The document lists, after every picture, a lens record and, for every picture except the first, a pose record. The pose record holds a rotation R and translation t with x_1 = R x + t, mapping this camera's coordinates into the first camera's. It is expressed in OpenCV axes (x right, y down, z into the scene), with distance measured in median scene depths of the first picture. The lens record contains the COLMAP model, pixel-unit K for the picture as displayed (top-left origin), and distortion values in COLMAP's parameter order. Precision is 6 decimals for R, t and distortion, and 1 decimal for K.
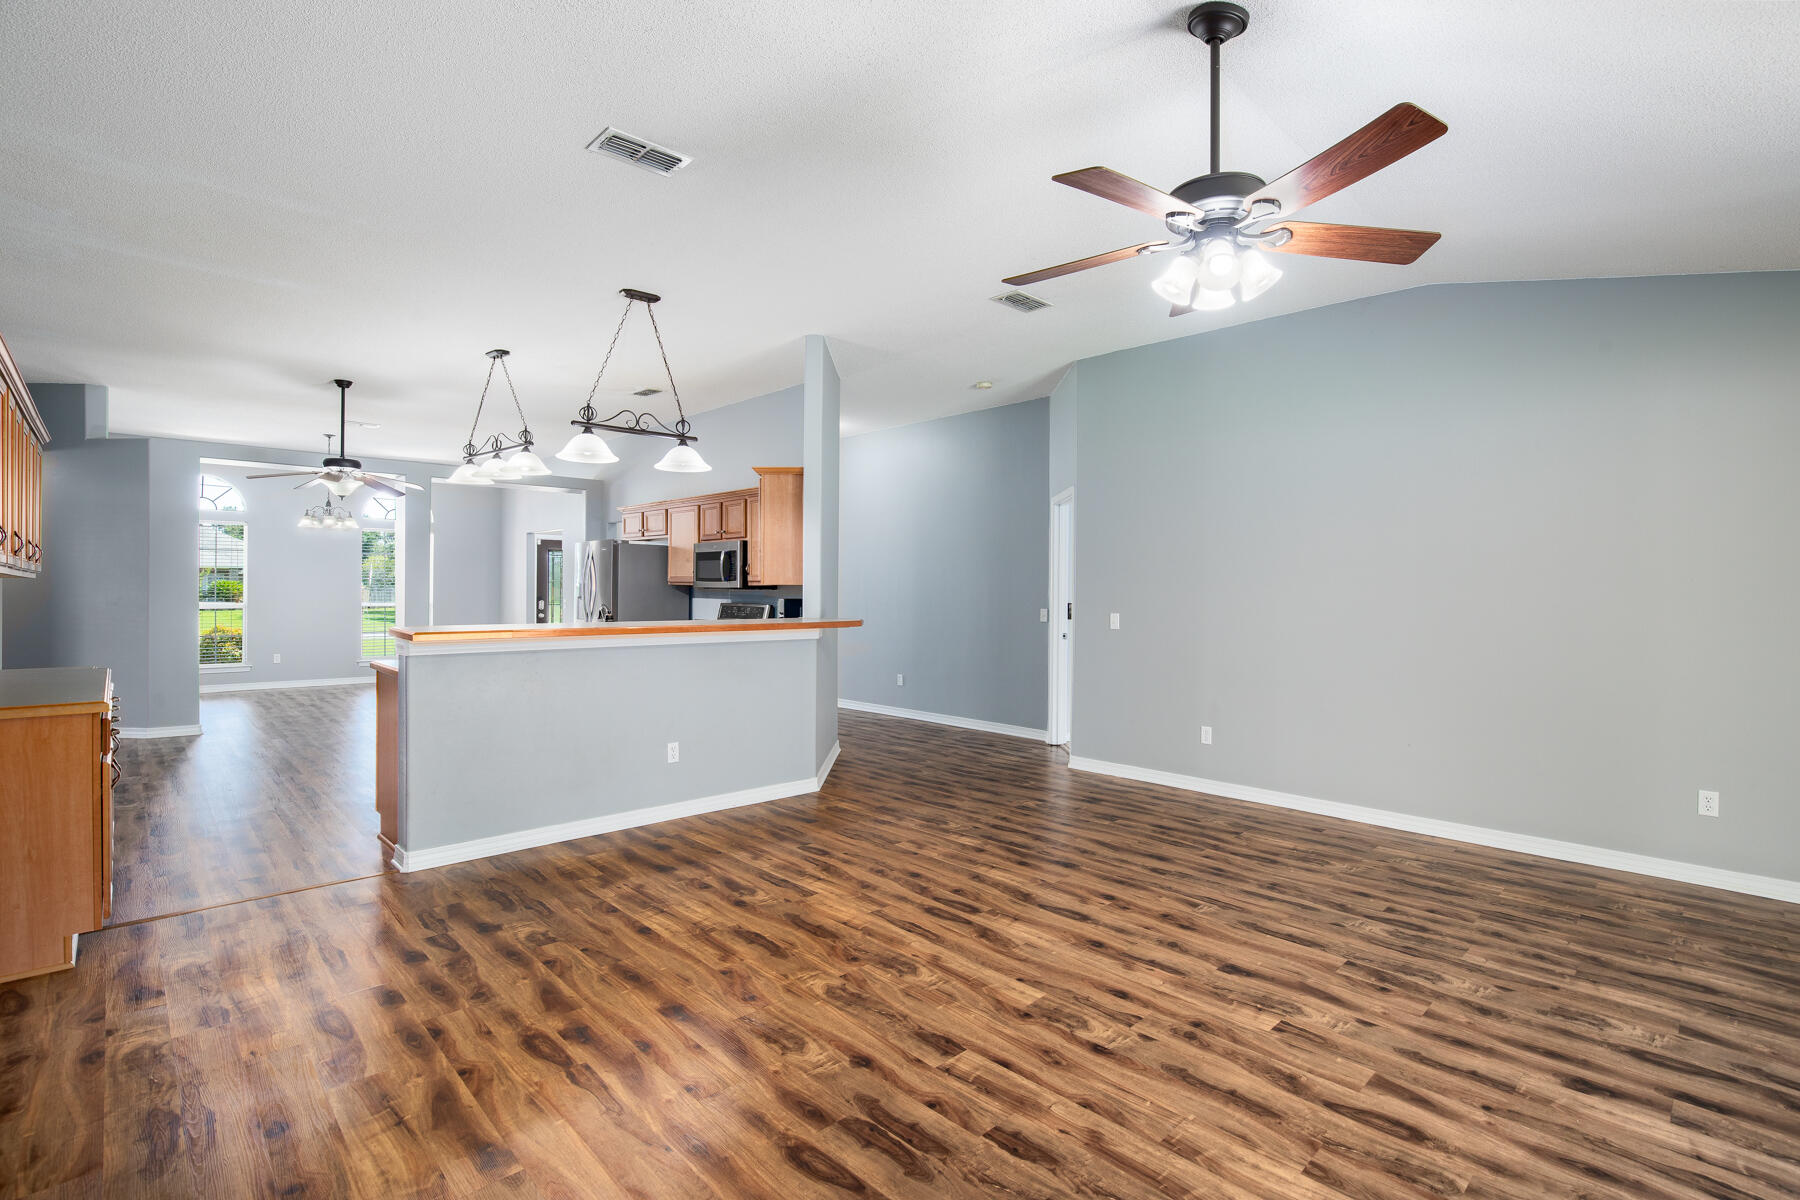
lens RADIAL K [[837.1, 0, 907.0], [0, 837.1, 591.2], [0, 0, 1]] dist [-0.040291, 0.007001]
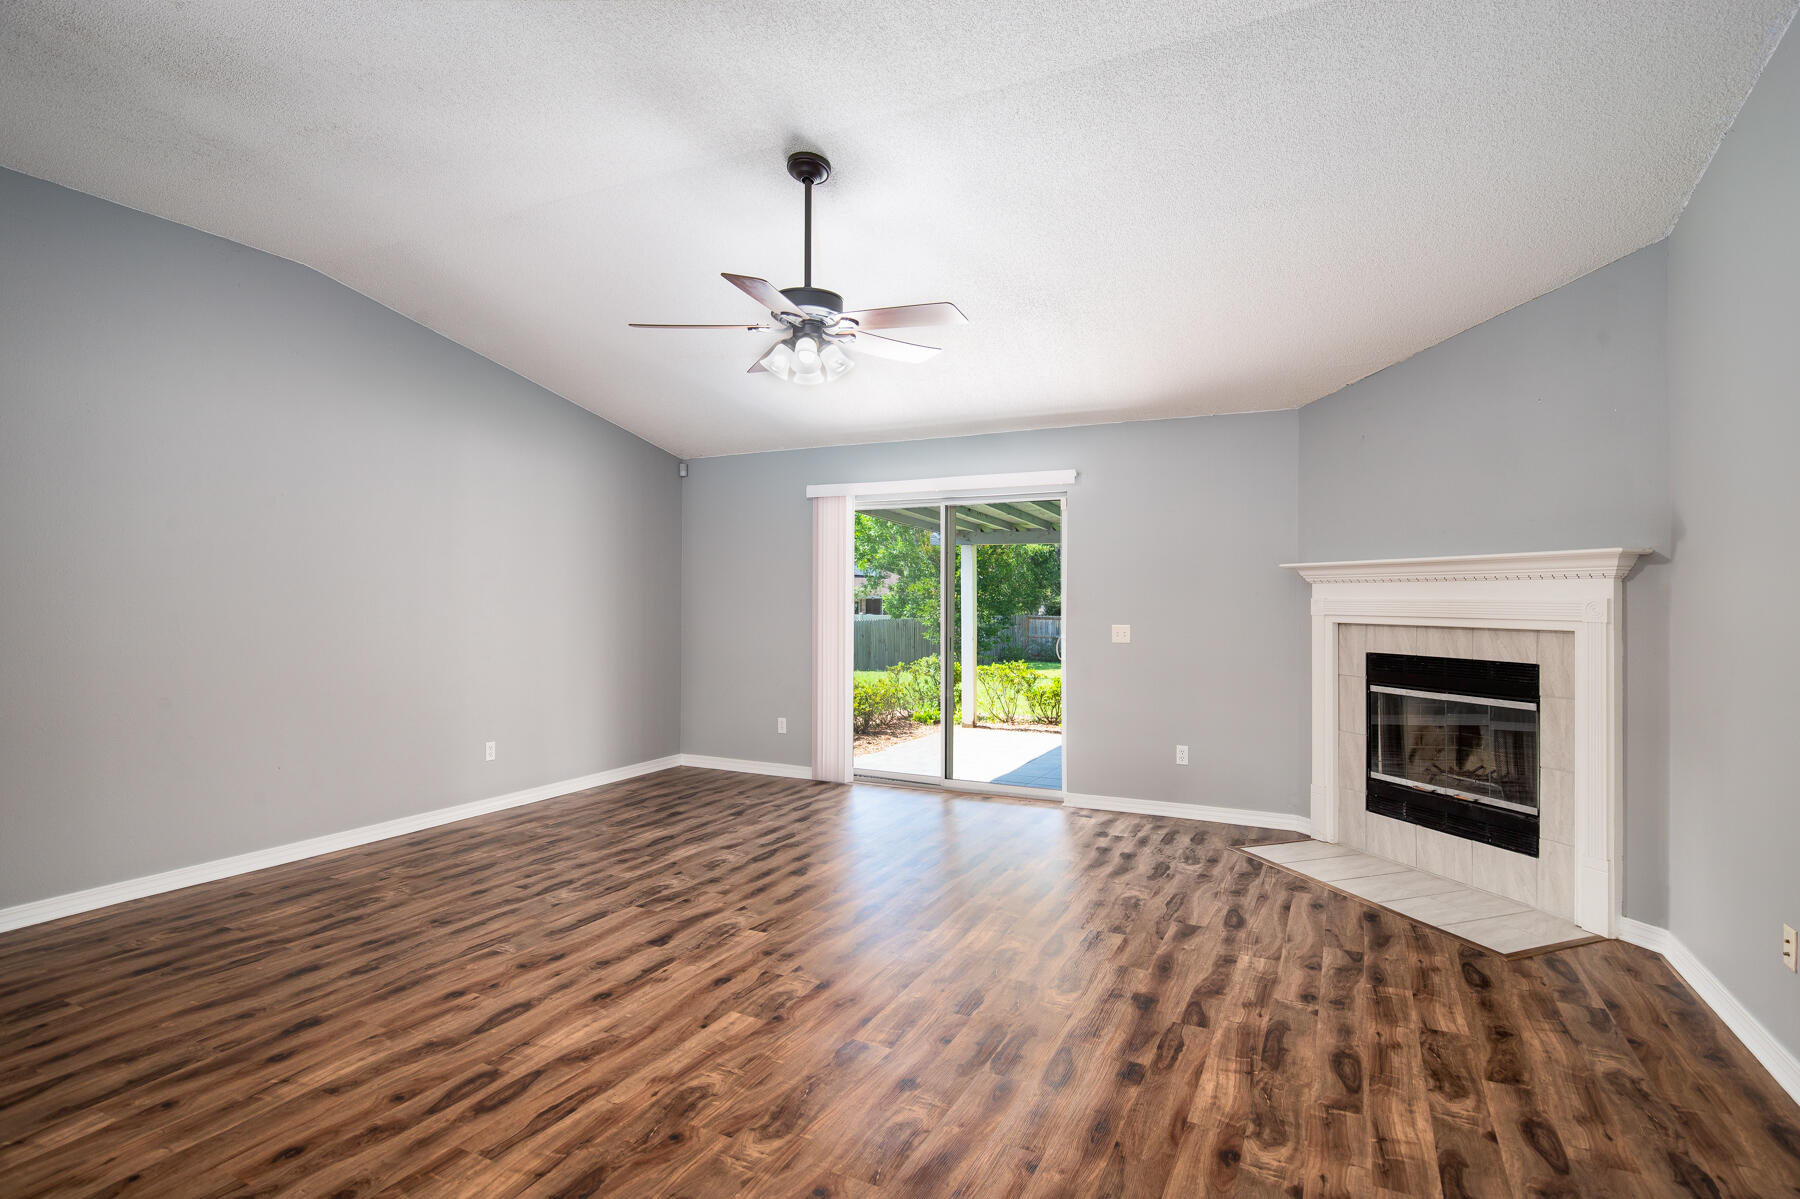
lens RADIAL K [[899.3, 0, 905.3], [0, 899.3, 584.7], [0, 0, 1]] dist [-0.012210, 0.000688]
pose [[-0.336447, 0.004353, 0.941692, -0.775113], [-0.002219, 0.999983, -0.005415, -0.012278], [-0.941700, -0.003911, -0.336432, 1.000664]]
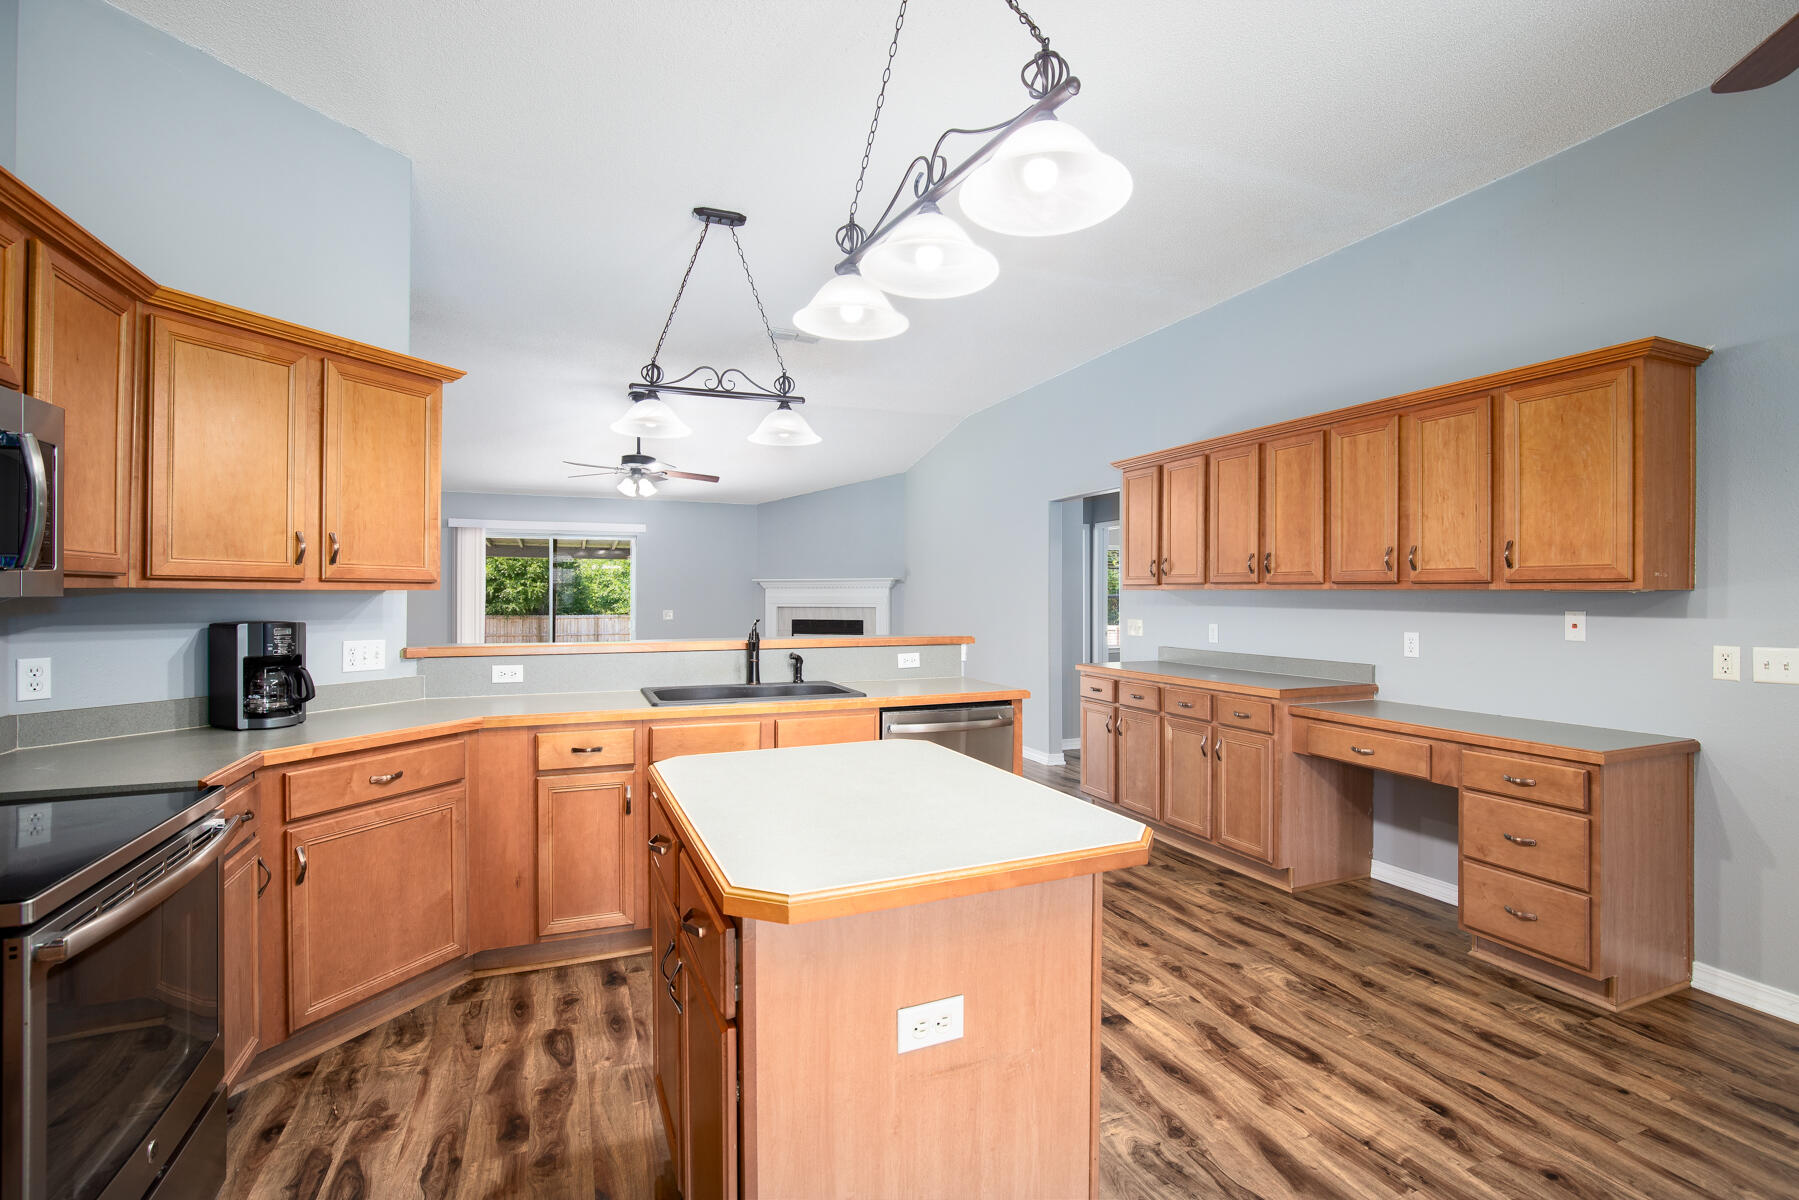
lens RADIAL K [[849.4, 0, 963.2], [0, 849.4, 594.5], [0, 0, 1]] dist [-0.023282, 0.000273]
pose [[-0.948501, -0.006301, 0.316712, -1.238558], [-0.005449, 0.999979, 0.003574, -0.016951], [-0.316728, 0.001664, -0.948515, 2.581924]]
